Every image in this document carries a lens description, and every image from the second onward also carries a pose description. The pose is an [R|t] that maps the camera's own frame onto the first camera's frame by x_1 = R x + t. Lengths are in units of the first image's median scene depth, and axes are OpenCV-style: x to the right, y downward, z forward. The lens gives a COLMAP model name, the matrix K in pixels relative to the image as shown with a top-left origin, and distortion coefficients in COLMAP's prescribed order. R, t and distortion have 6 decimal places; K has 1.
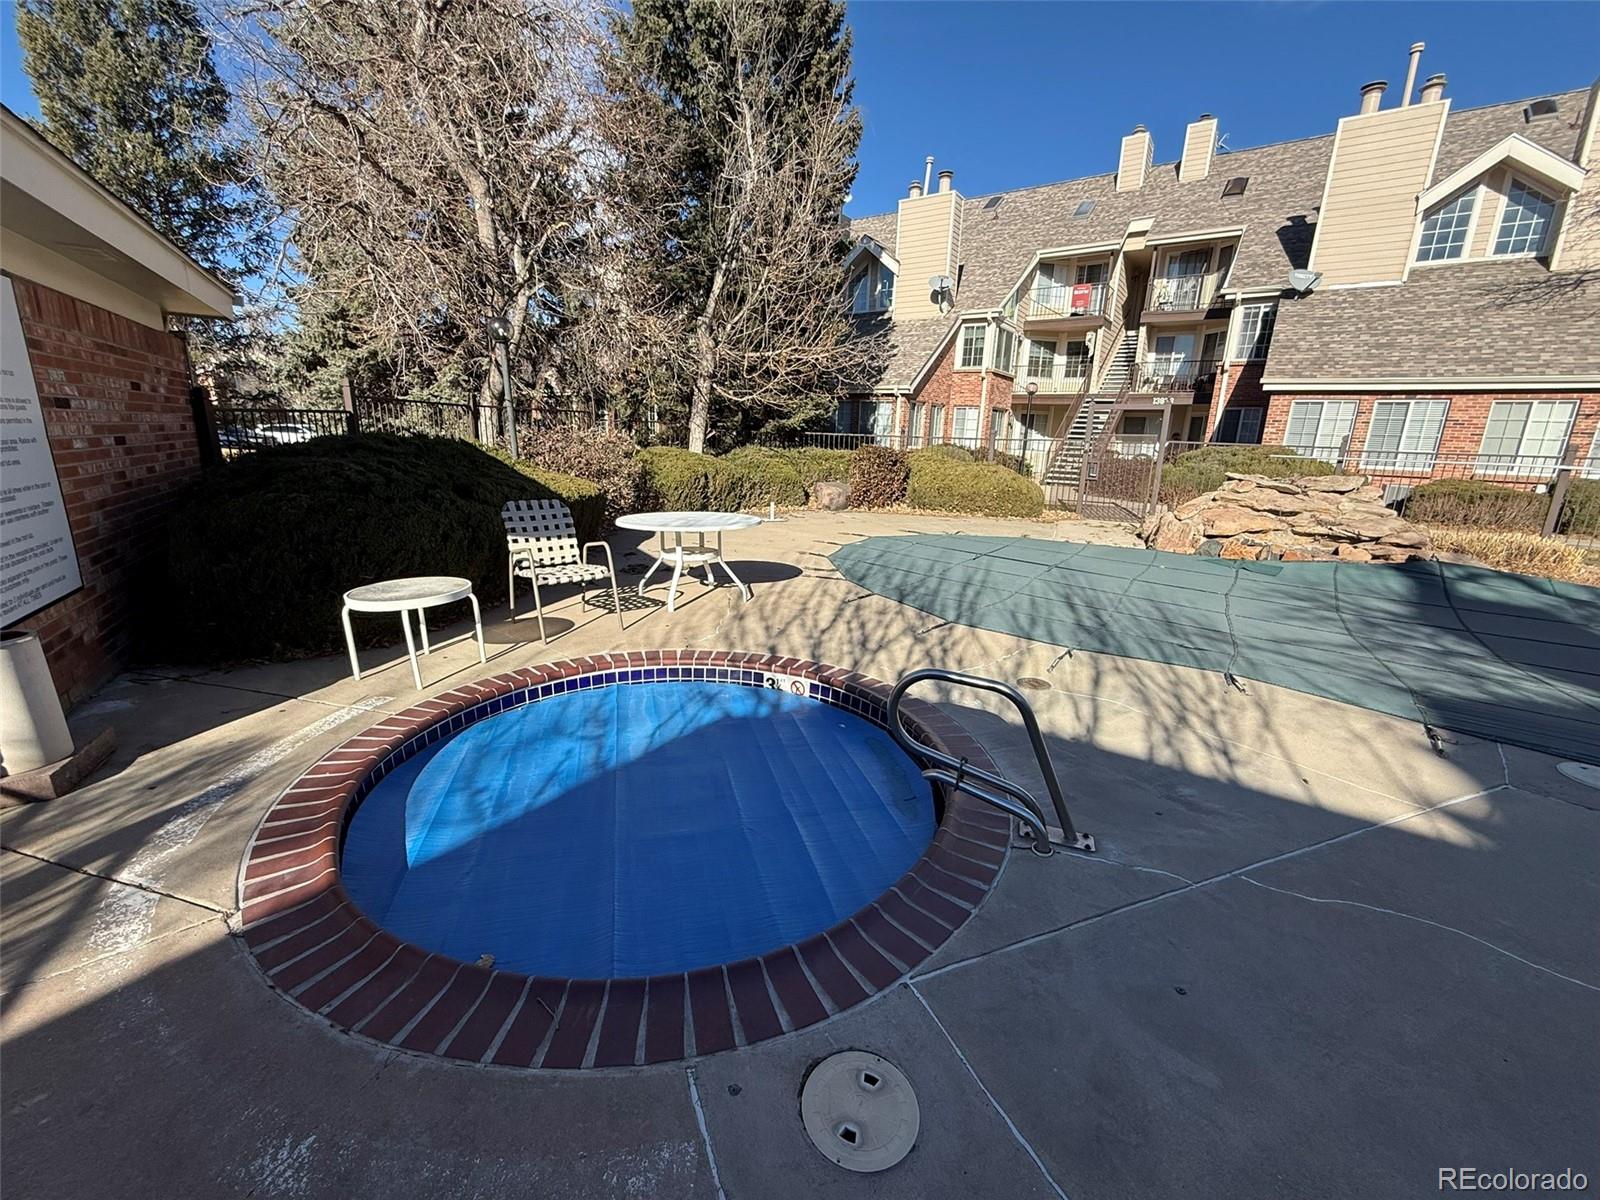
lens RADIAL K [[648.5, 0, 800.0], [0, 648.5, 600.0], [0, 0, 1]] dist [-0.001878, -0.000390]
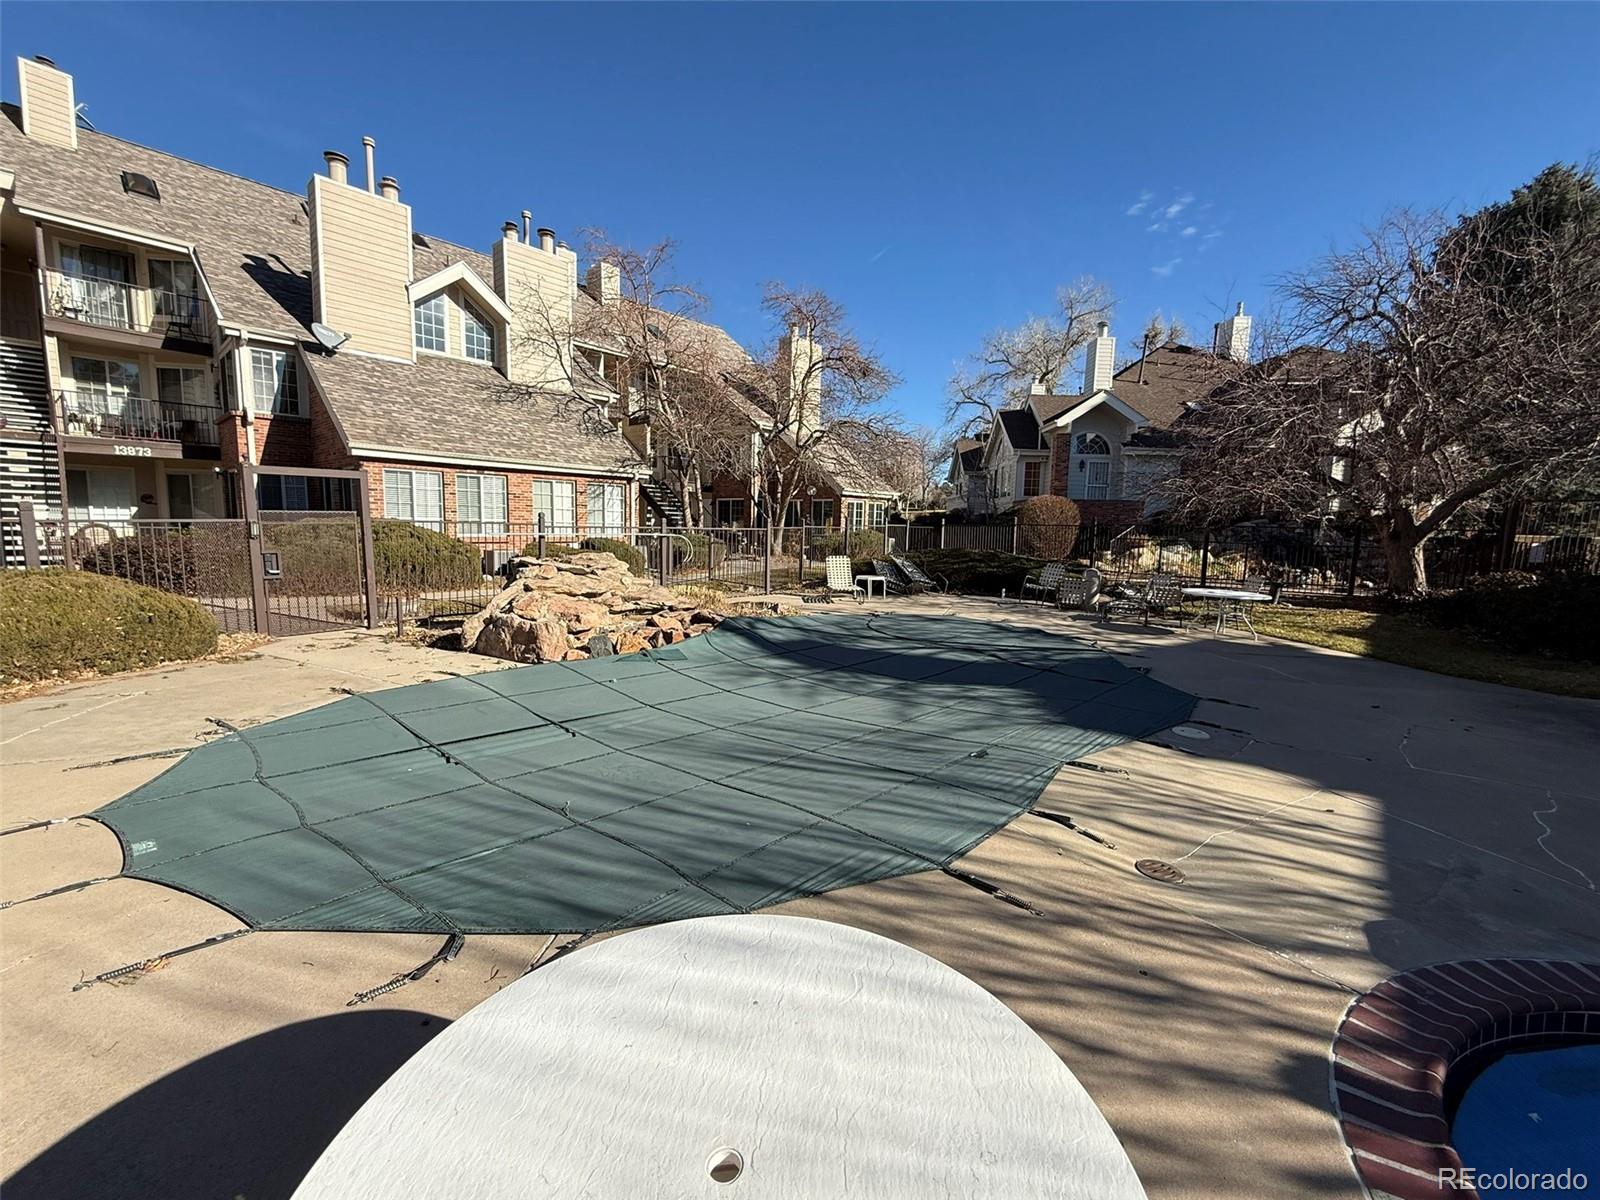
lens RADIAL K [[648.5, 0, 800.0], [0, 648.5, 600.0], [0, 0, 1]] dist [-0.001878, -0.000390]
pose [[0.110600, -0.146186, 0.983055, -0.299654], [0.223510, 0.967445, 0.118718, -0.274729], [-0.968406, 0.206592, 0.139674, 0.887073]]
